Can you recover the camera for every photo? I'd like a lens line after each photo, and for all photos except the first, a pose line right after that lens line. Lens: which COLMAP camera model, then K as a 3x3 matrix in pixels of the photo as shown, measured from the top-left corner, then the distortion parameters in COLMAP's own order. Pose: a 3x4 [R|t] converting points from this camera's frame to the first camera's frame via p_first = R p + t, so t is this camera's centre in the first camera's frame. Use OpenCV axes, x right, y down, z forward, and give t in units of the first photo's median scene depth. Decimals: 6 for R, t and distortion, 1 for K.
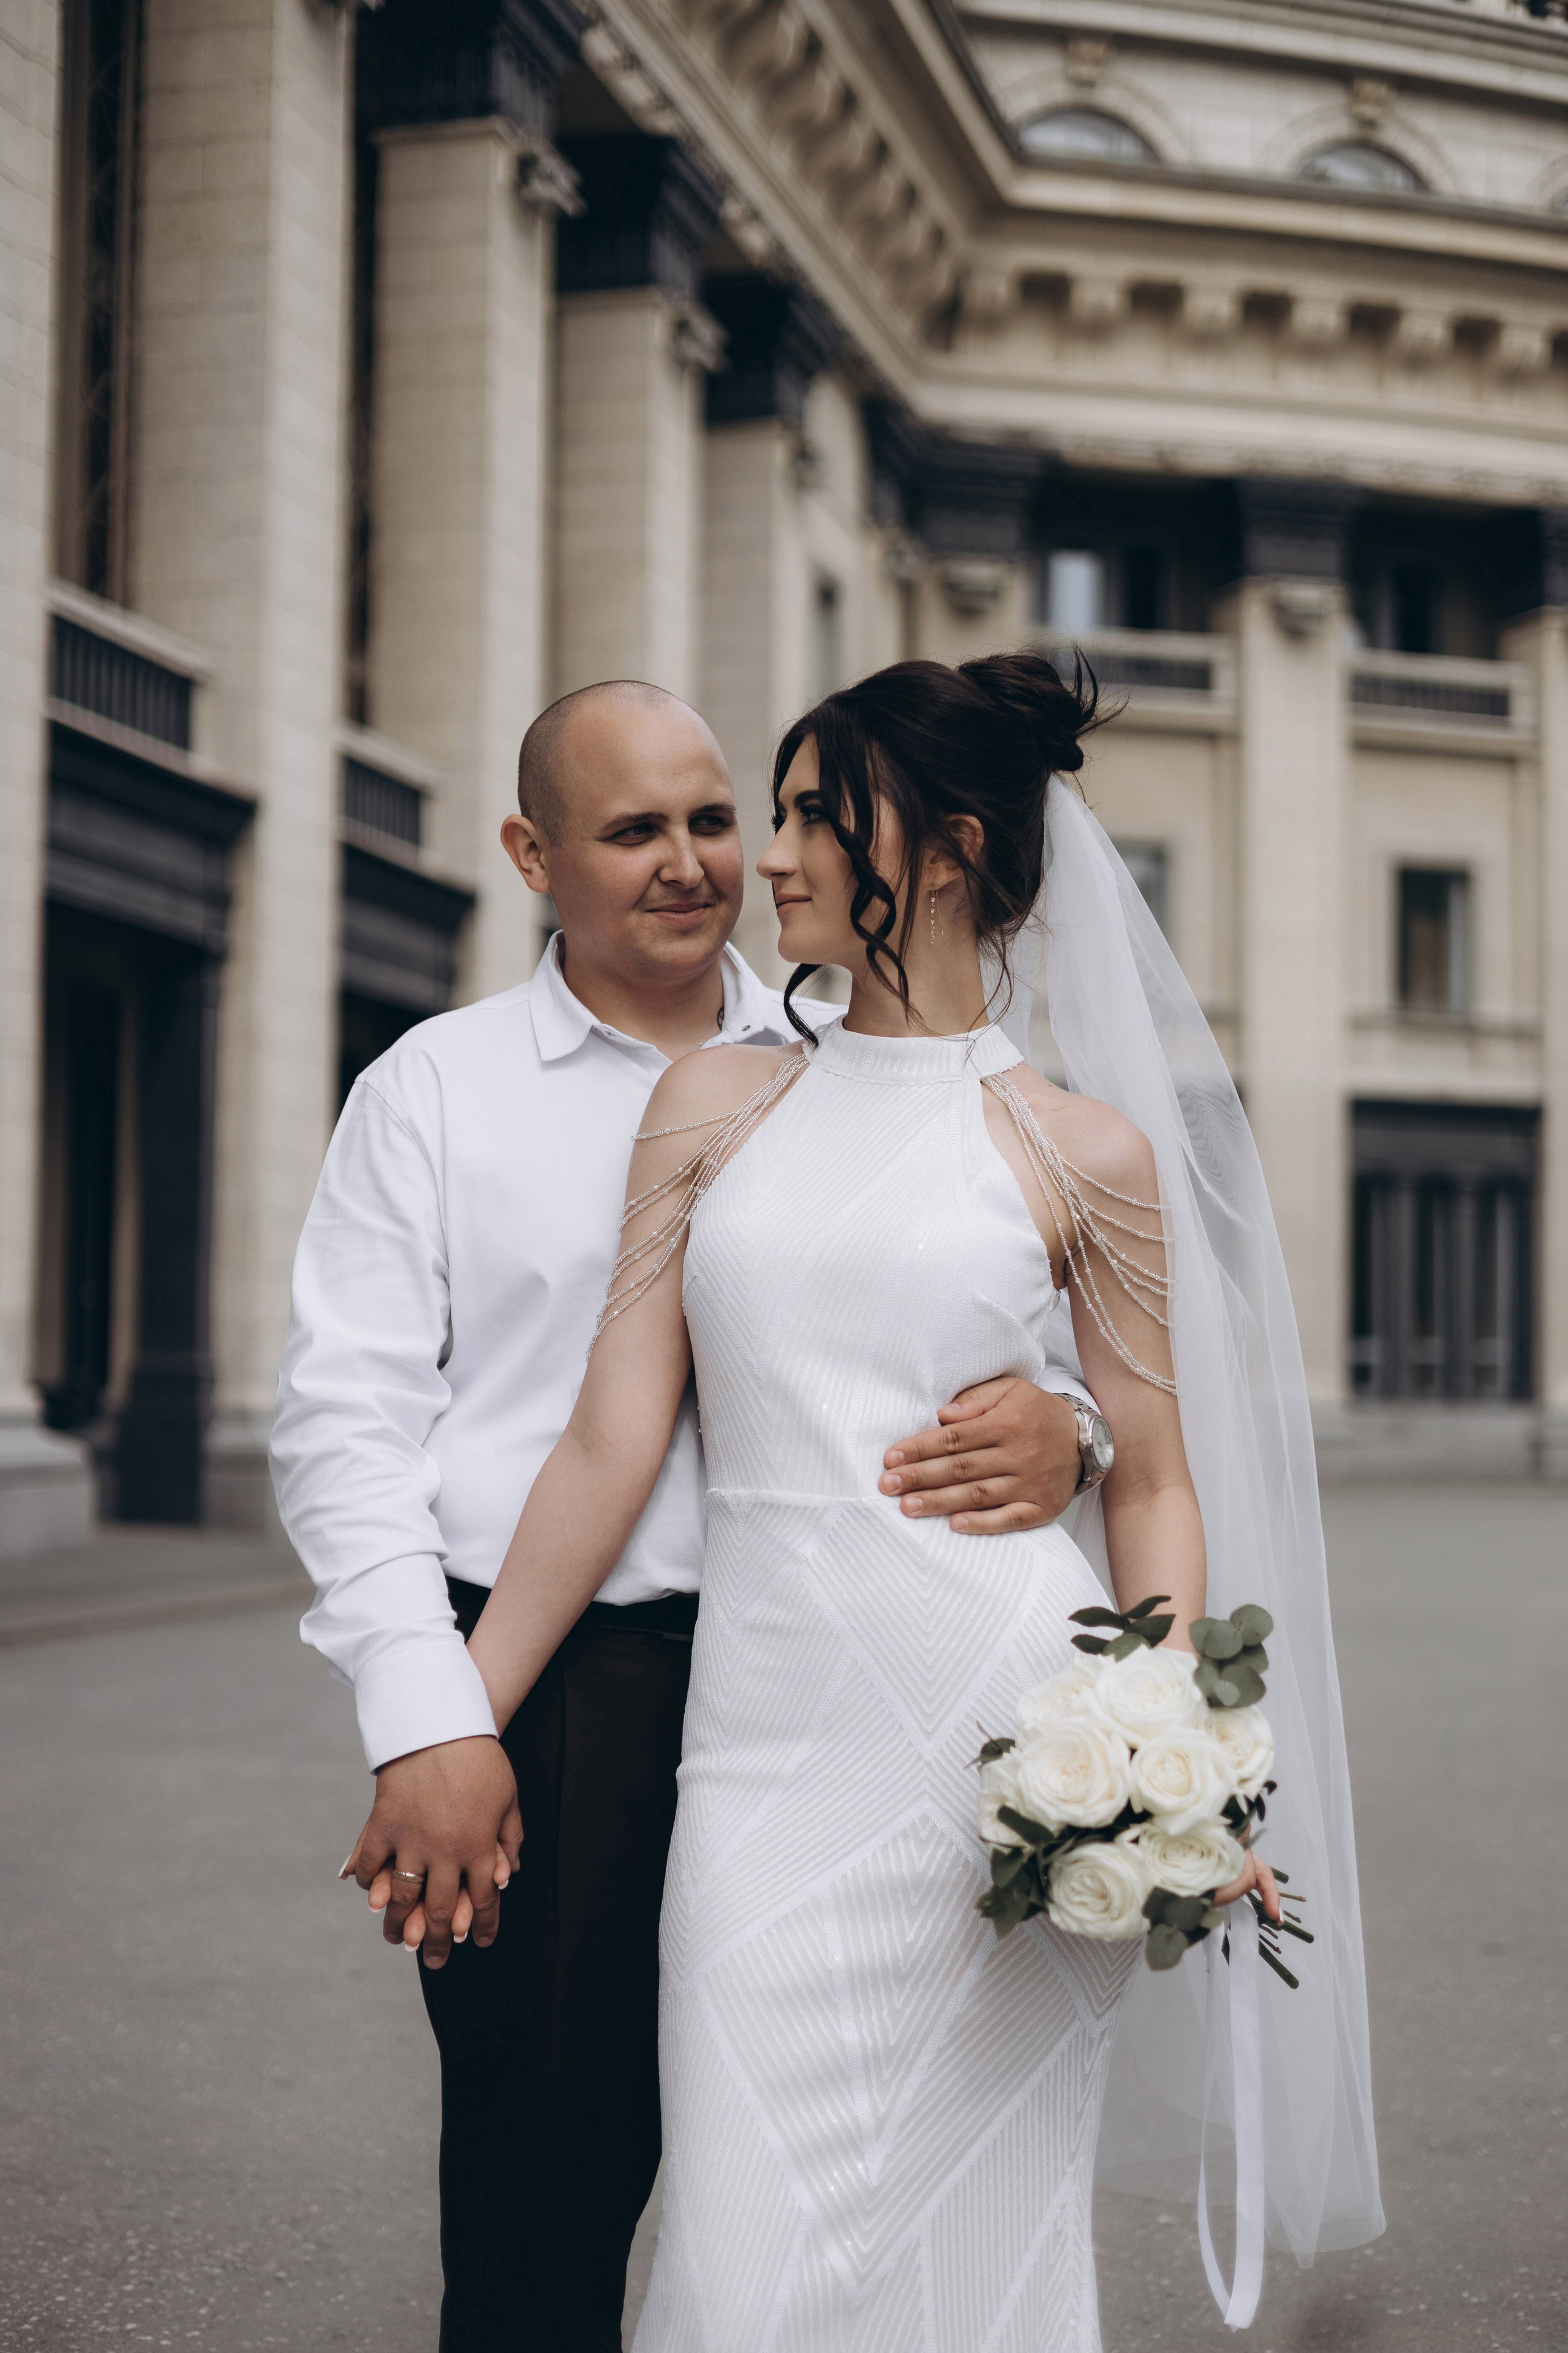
lens RADIAL K [[3196.0, 0, 710.9], [0, 3196.0, 1163.2], [0, 0, 1]] dist [0.013825, 0.000000]
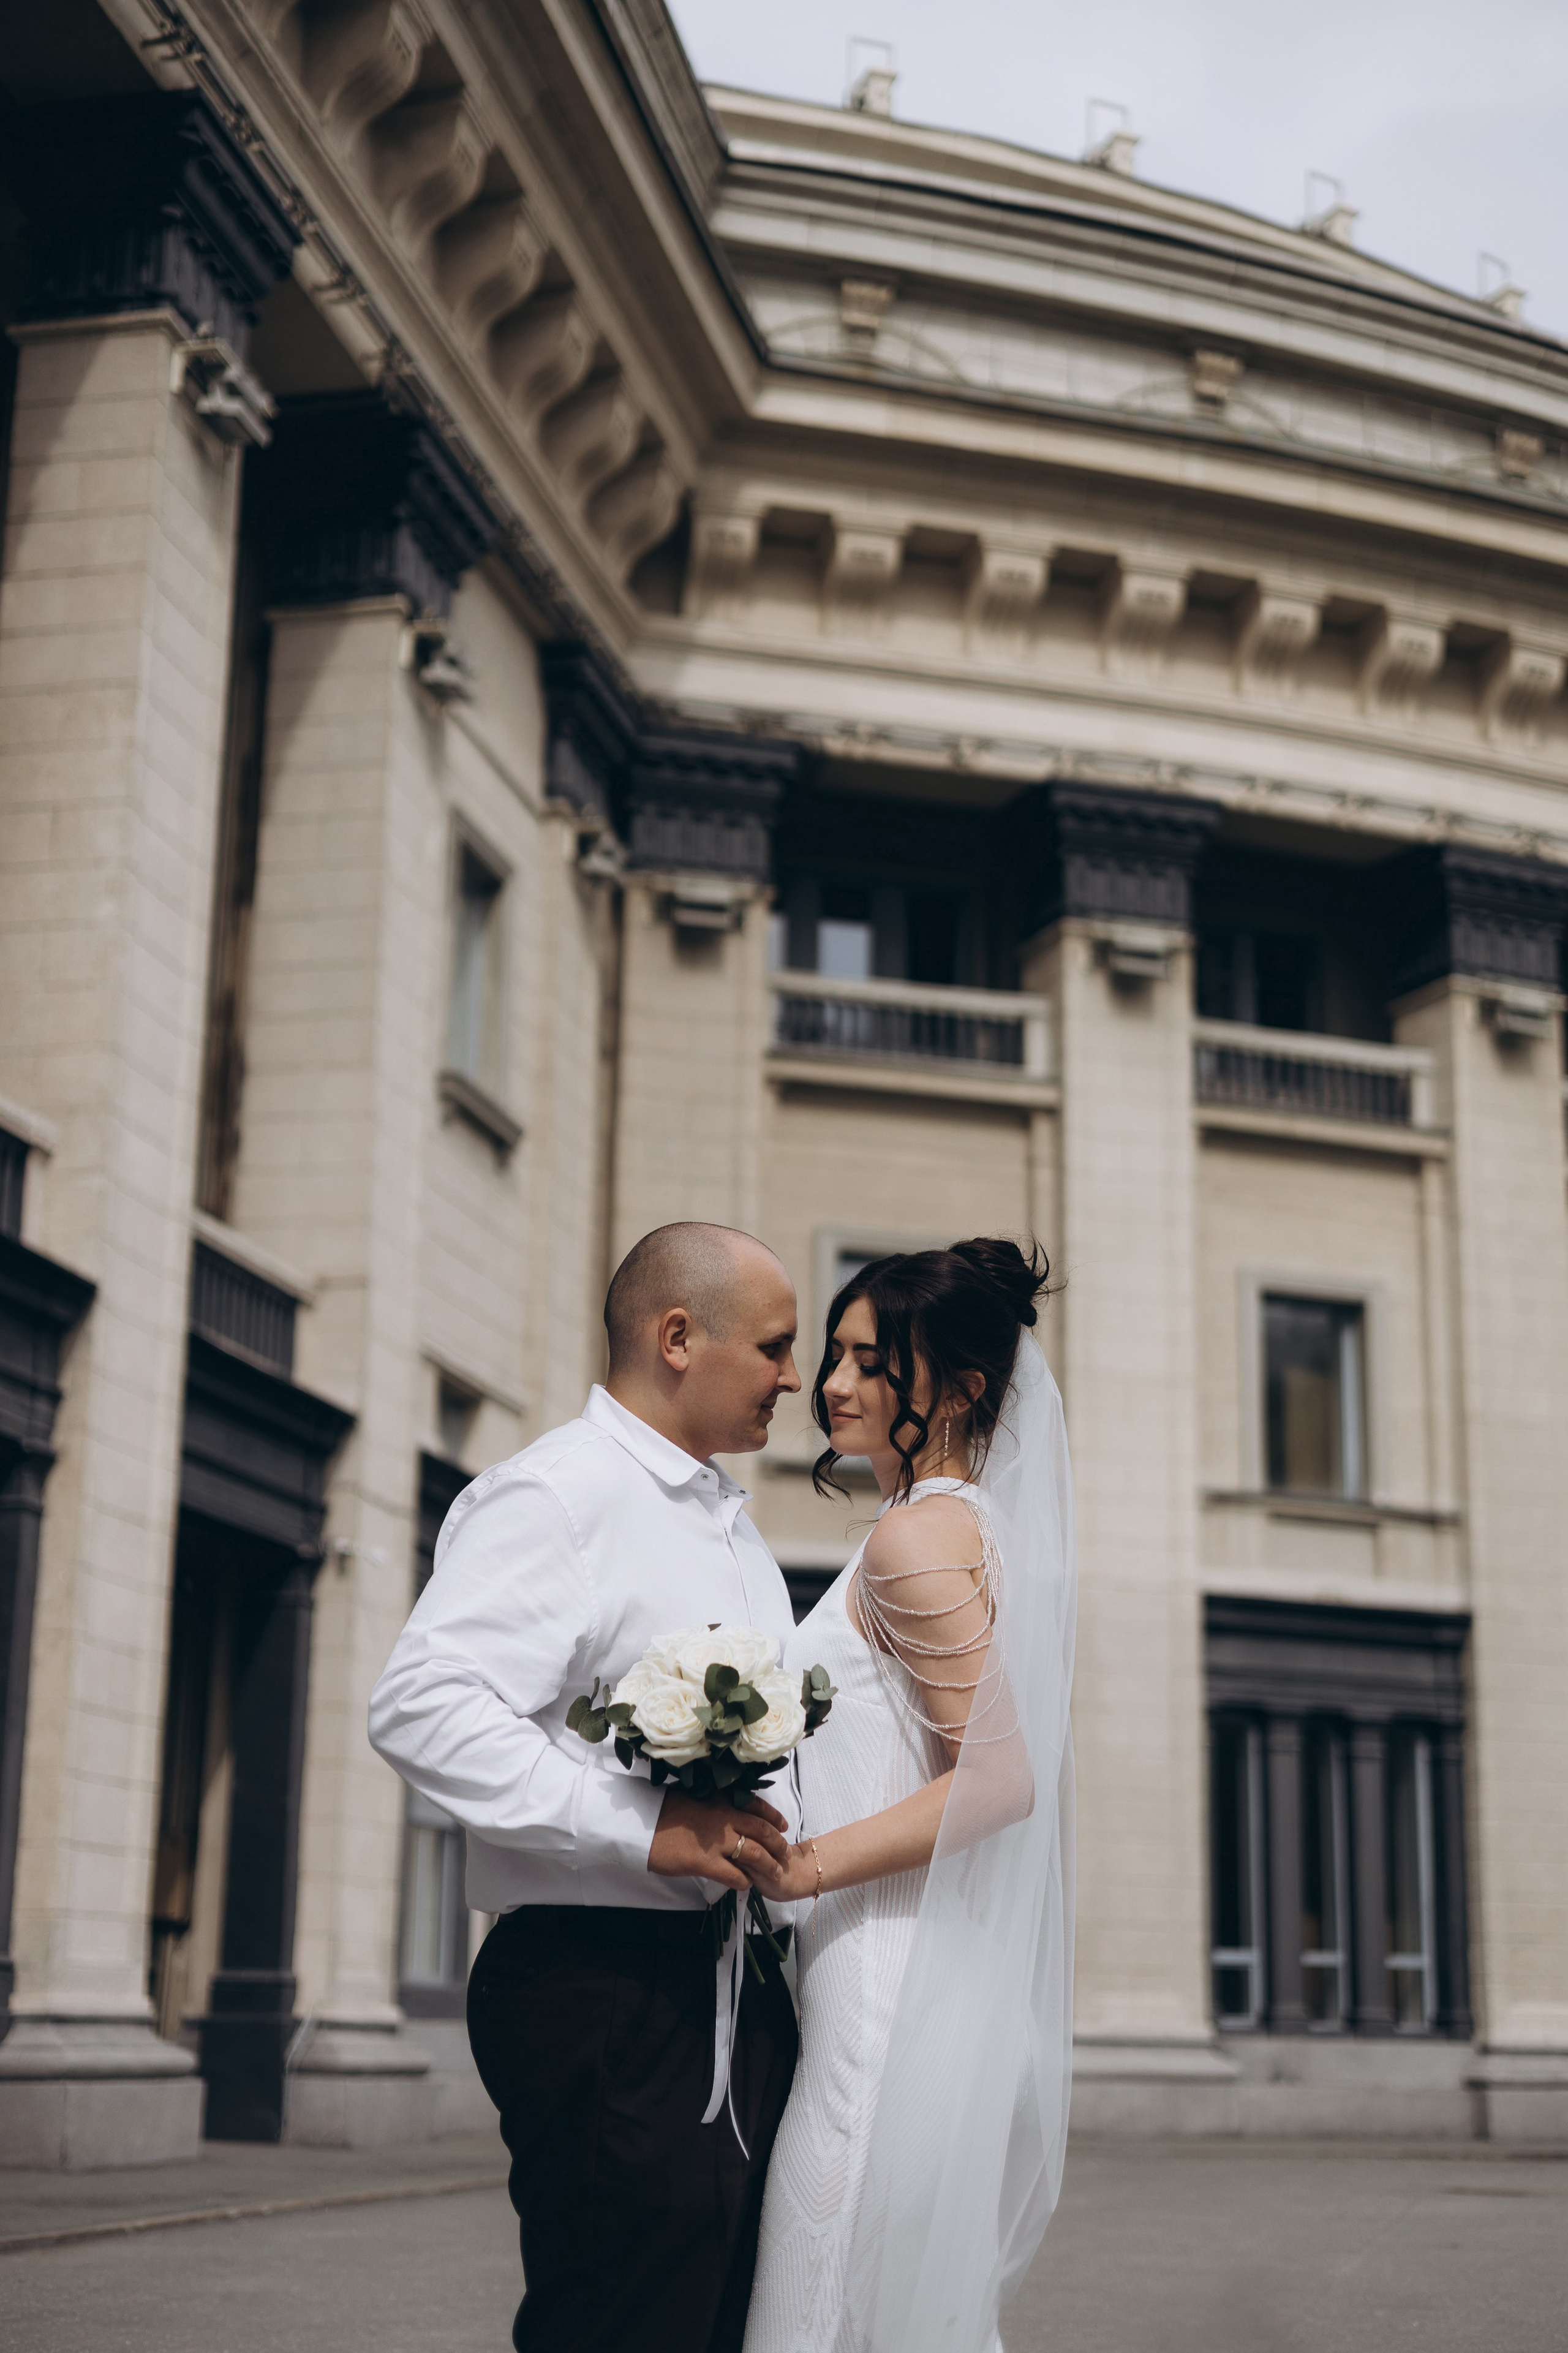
lens RADIAL K [[3196.0, 0, 762.4], [0, 3196.0, 1154.5], [0, 0, 1]] dist [0.013825, 0.000000]
pose [[0.998939, 0.019704, 0.041625, 0.065218], [-0.011118, 0.980293, -0.197235, 0.025299], [-0.044691, 0.196563, 0.979472, 0.266301]]
